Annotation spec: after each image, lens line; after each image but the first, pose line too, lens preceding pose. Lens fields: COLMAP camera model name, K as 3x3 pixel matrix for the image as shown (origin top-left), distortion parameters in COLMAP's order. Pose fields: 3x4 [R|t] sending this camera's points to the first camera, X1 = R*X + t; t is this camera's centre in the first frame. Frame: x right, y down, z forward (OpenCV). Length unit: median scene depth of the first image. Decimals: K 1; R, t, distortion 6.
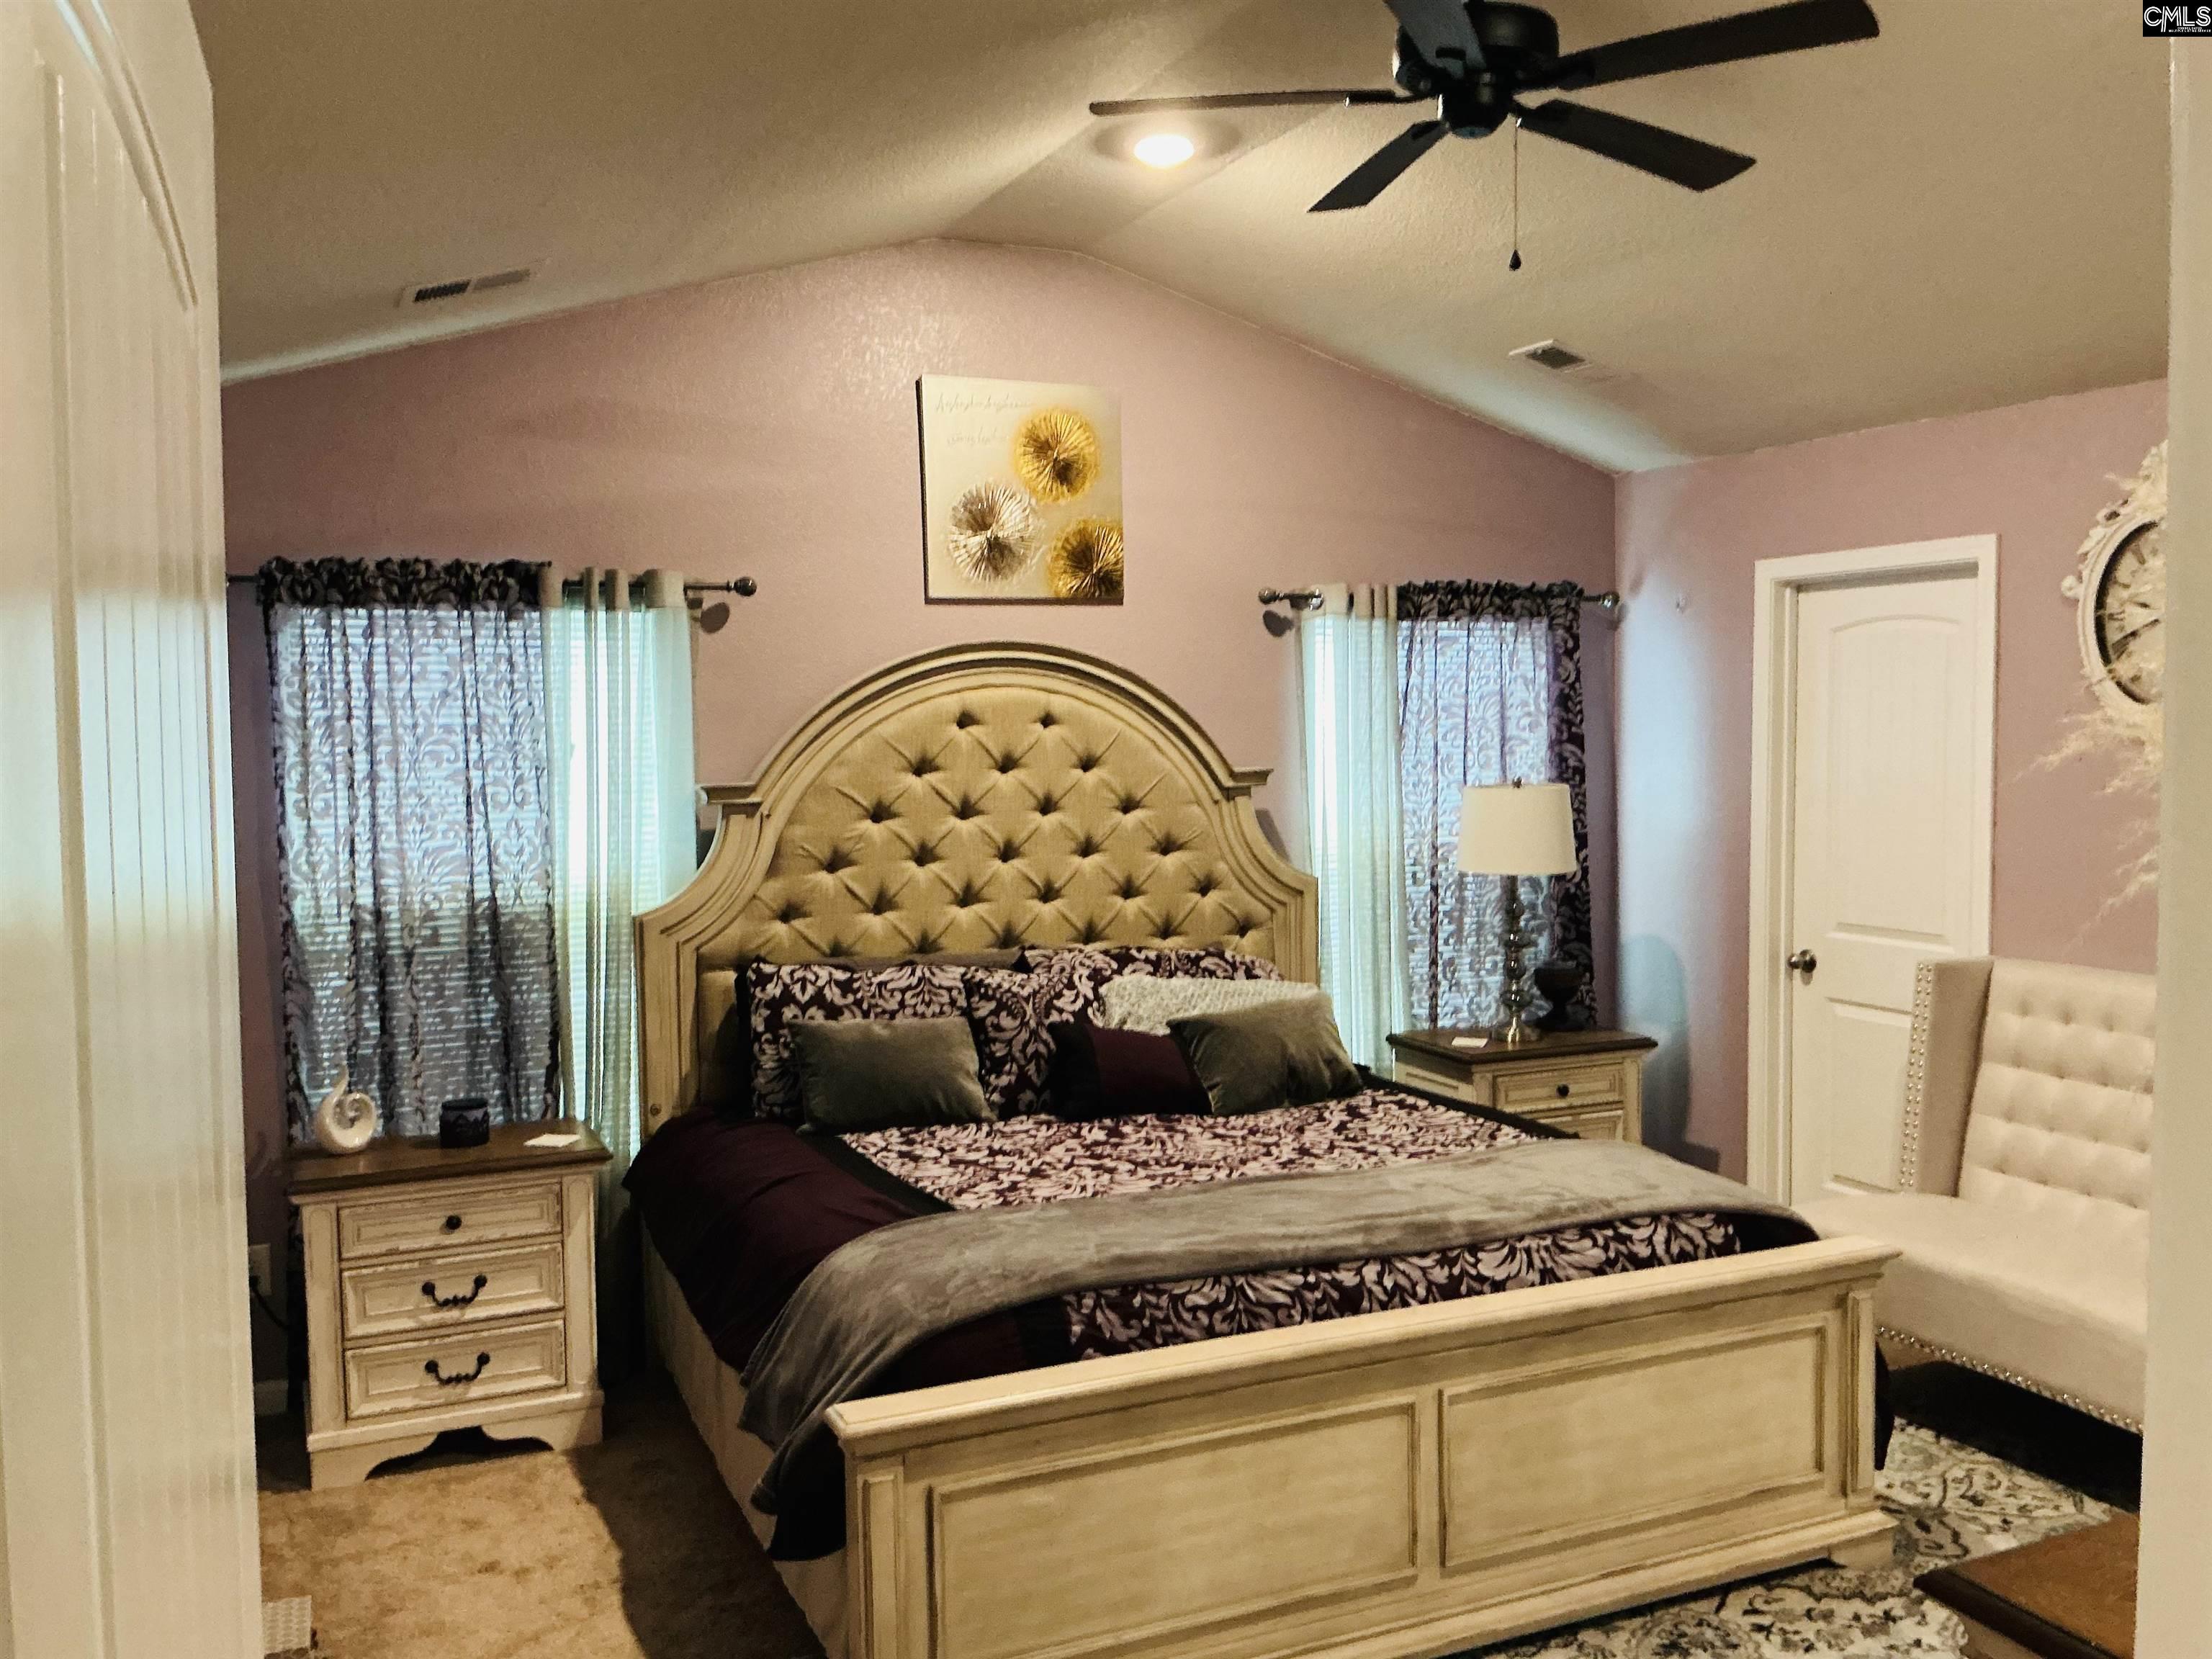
lens RADIAL K [[1849.2, 0, 1096.6], [0, 1849.2, 814.3], [0, 0, 1]] dist [0.095936, -0.179612]
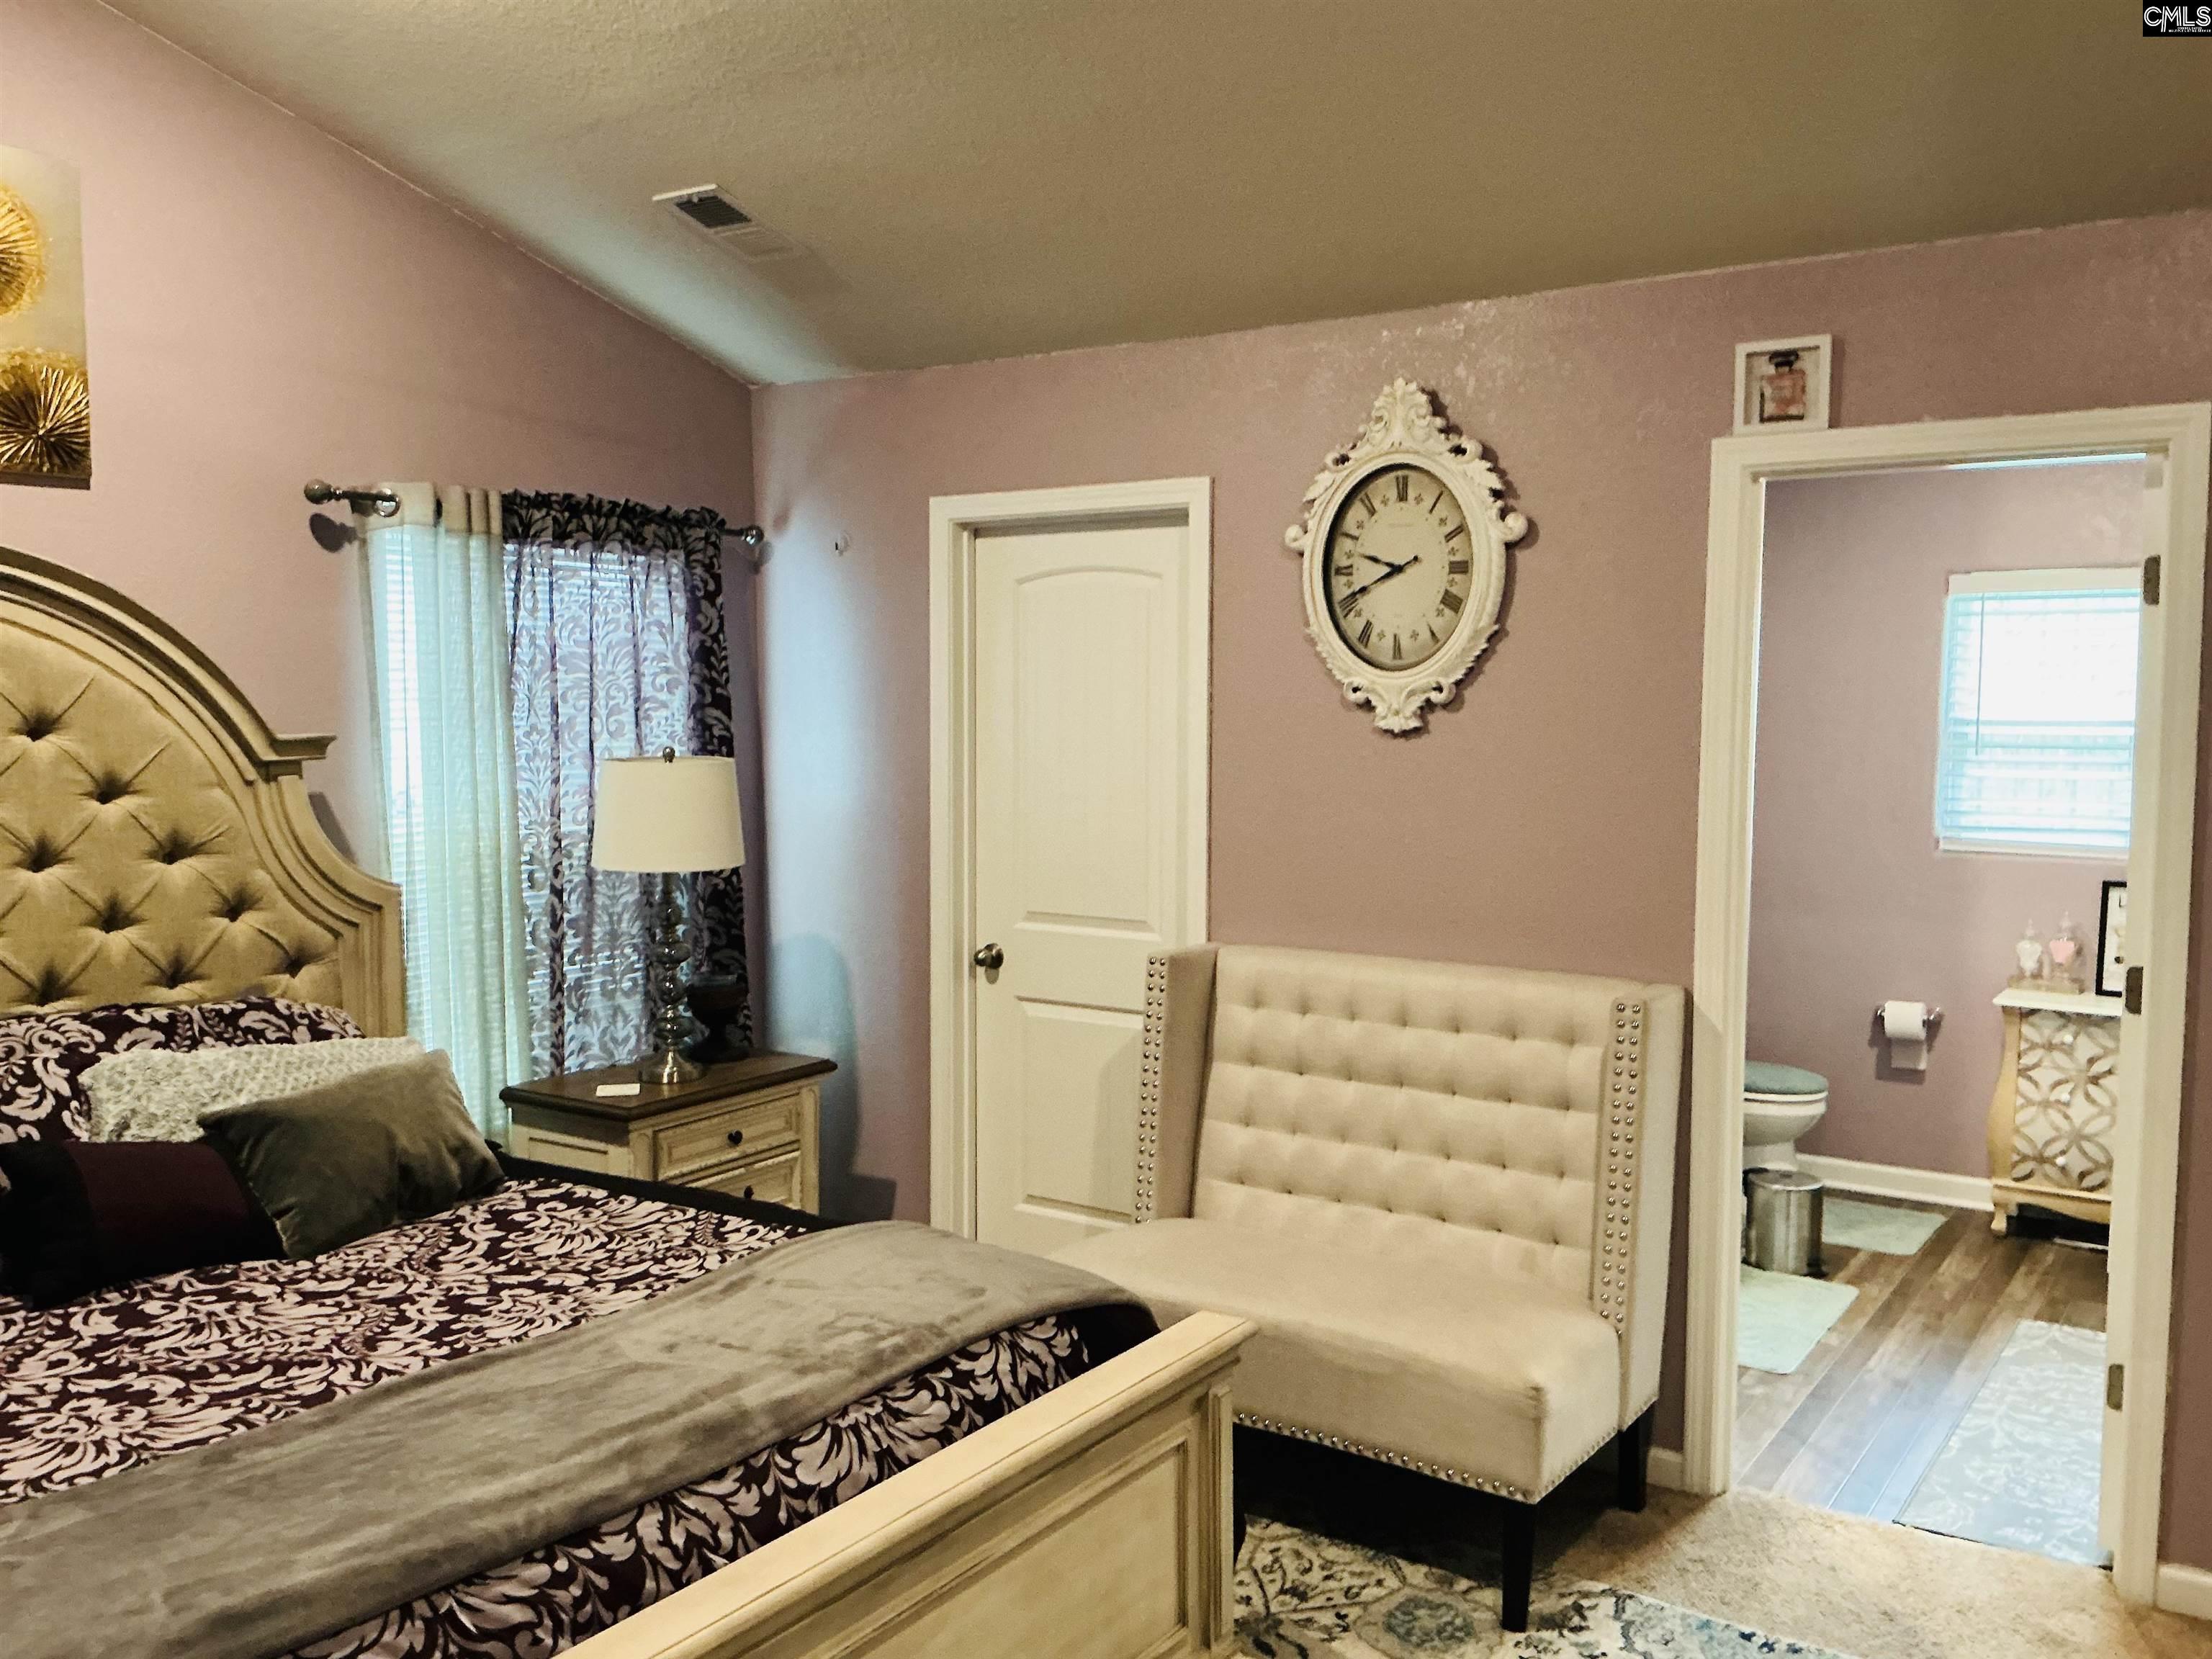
lens RADIAL K [[1849.2, 0, 1125.1], [0, 1849.2, 825.6], [0, 0, 1]] dist [0.095936, -0.179612]
pose [[0.849309, -0.023453, 0.527374, -0.030425], [0.014370, 0.999670, 0.021313, -0.001175], [-0.527700, -0.010523, 0.849366, 0.263735]]
